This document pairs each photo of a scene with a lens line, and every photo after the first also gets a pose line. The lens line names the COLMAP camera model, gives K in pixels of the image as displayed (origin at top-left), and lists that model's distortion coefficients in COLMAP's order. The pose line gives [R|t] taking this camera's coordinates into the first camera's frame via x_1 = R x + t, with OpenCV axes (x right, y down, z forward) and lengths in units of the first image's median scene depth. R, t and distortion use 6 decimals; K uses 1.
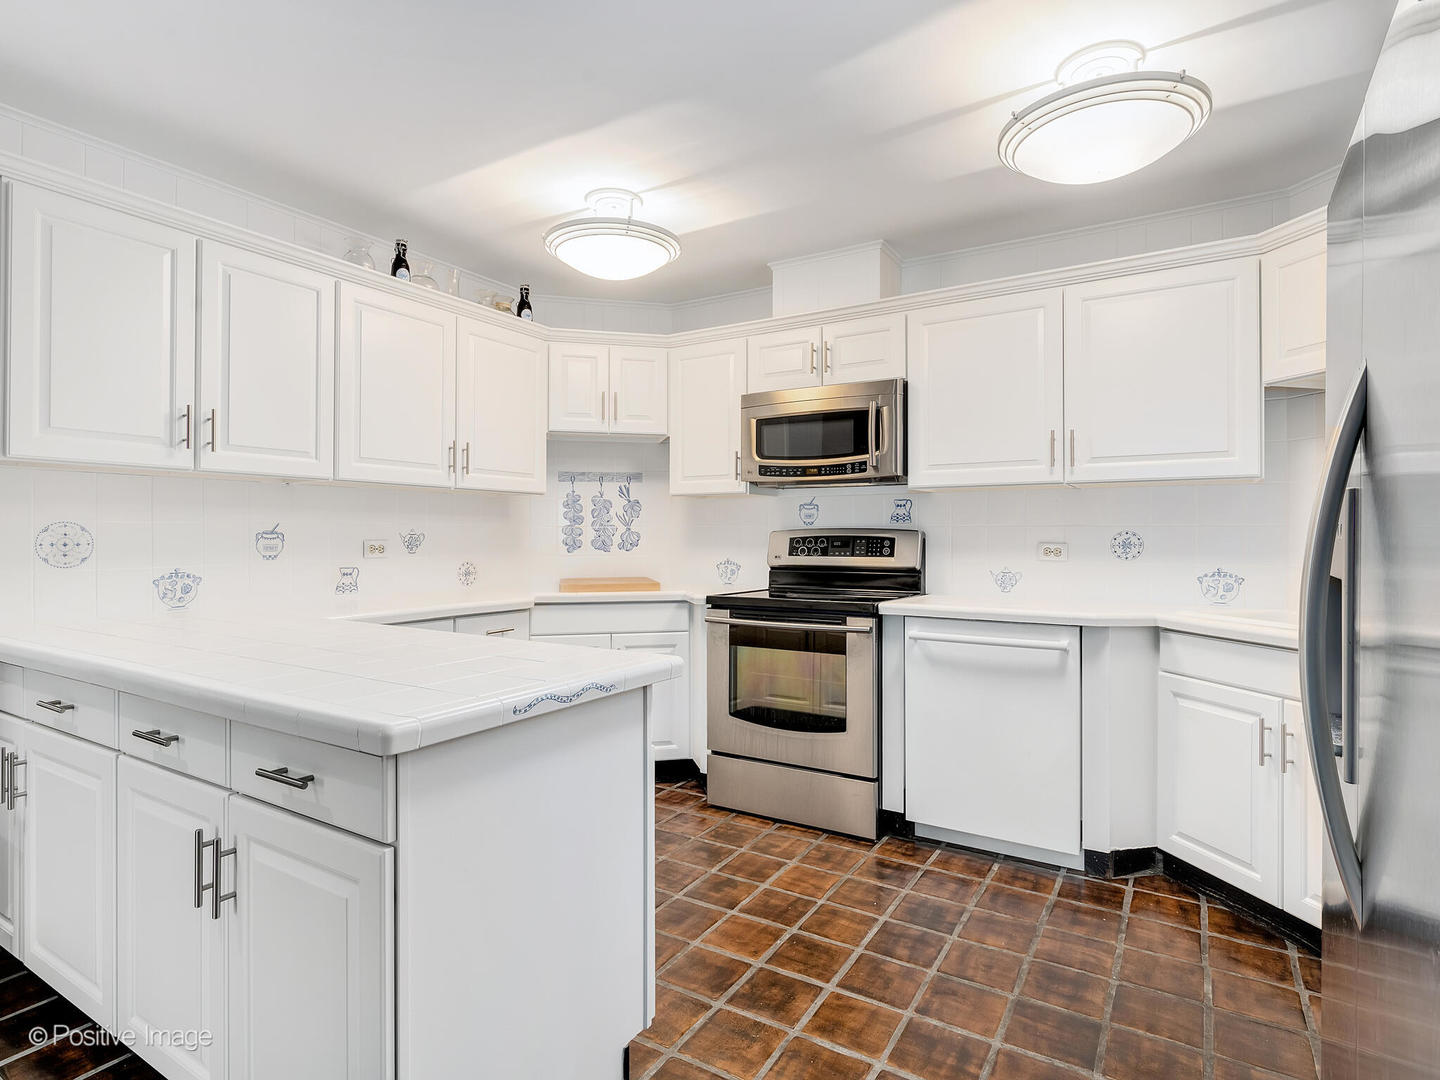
lens RADIAL K [[787.5, 0, 706.5], [0, 787.5, 544.9], [0, 0, 1]] dist [-0.001770, 0.000212]
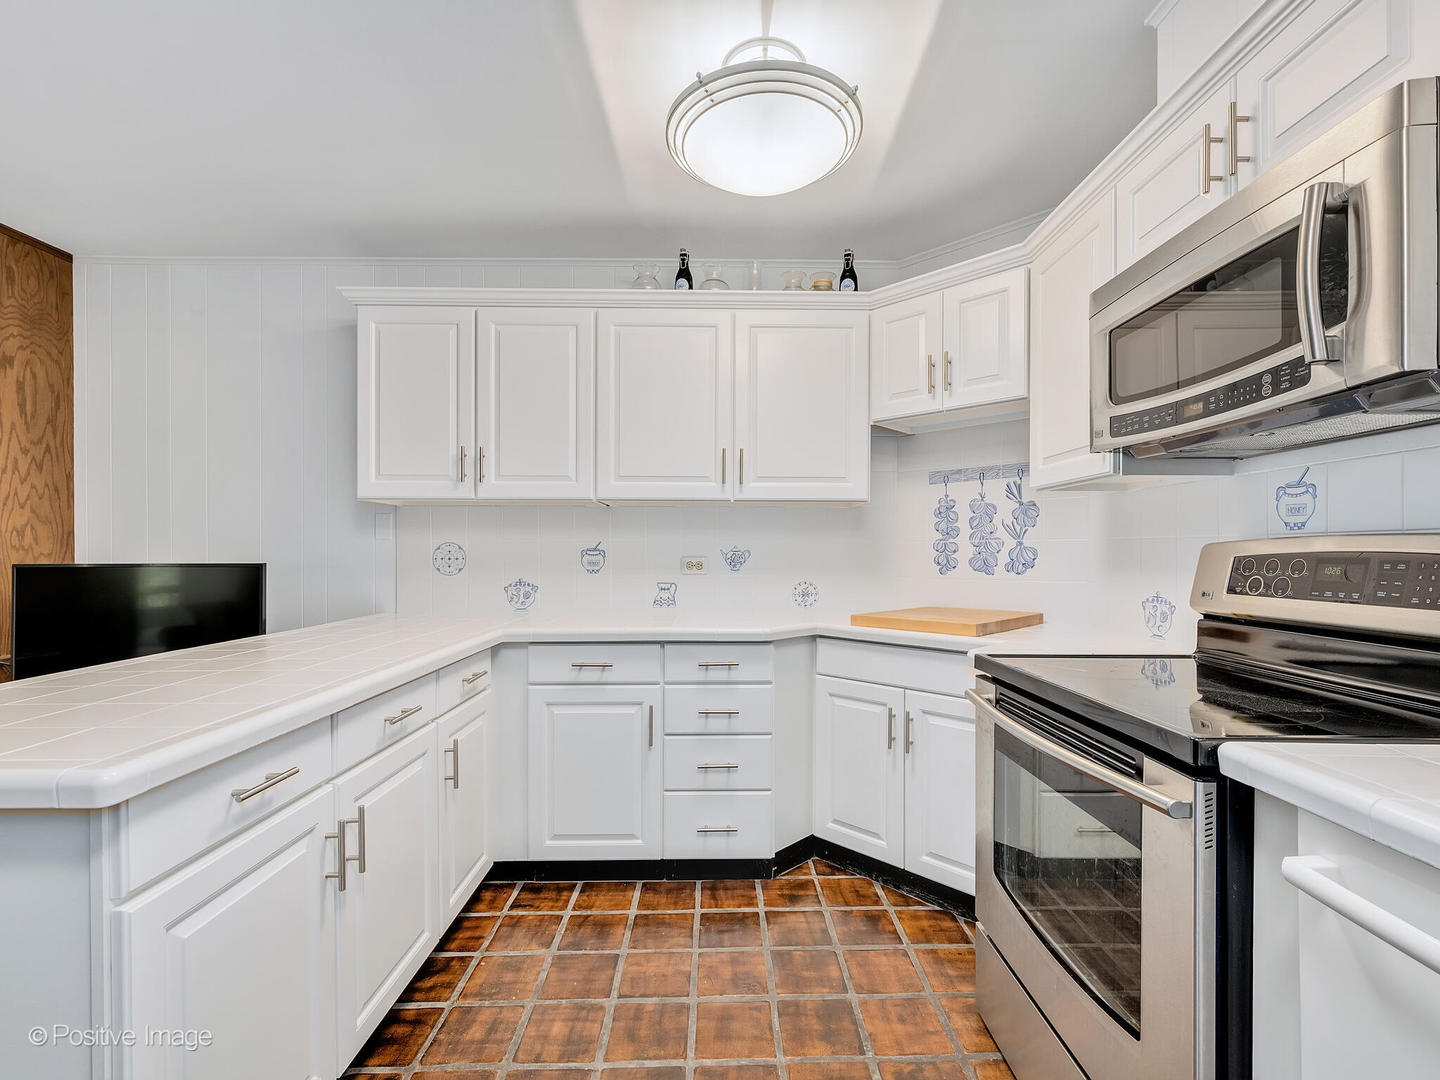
lens RADIAL K [[647.8, 0, 720.7], [0, 647.8, 558.0], [0, 0, 1]] dist [0.000724, -0.000265]
pose [[0.546441, 0.006572, -0.837472, 0.304869], [-0.010870, 0.999941, 0.000754, -0.005792], [0.837427, 0.008692, 0.546480, 0.583421]]
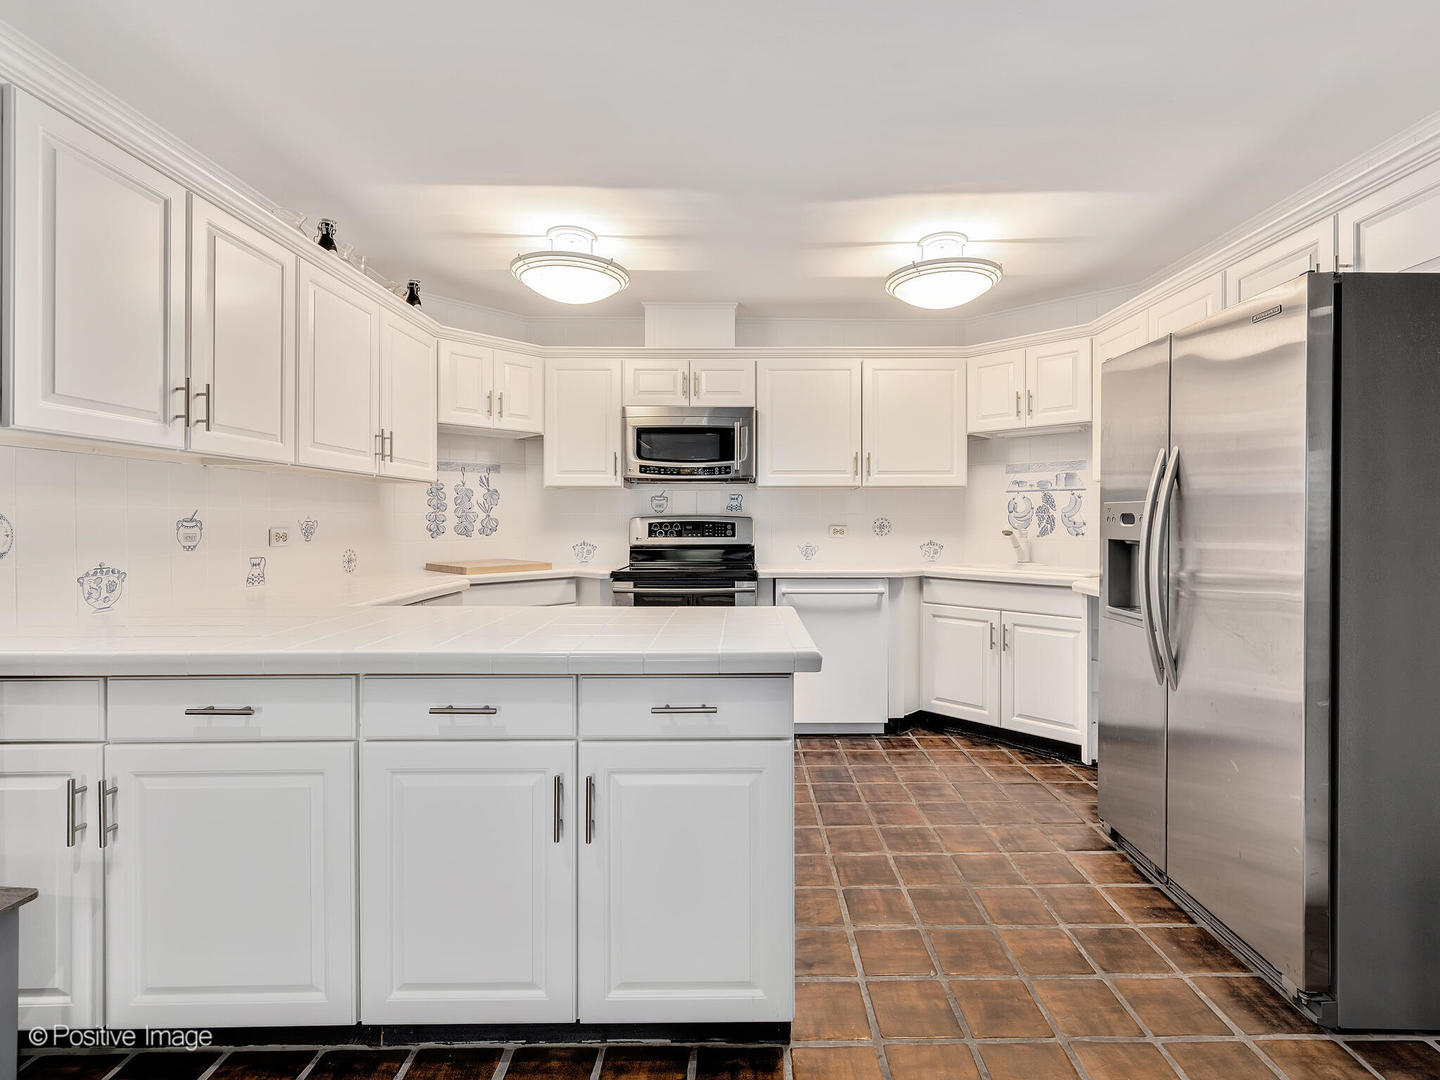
lens RADIAL K [[692.1, 0, 749.4], [0, 692.1, 534.9], [0, 0, 1]] dist [0.000146, -0.001774]
pose [[0.832831, -0.014320, 0.553341, -0.418445], [0.009062, 0.999884, 0.012237, -0.002662], [-0.553453, -0.005177, 0.832865, -0.003717]]
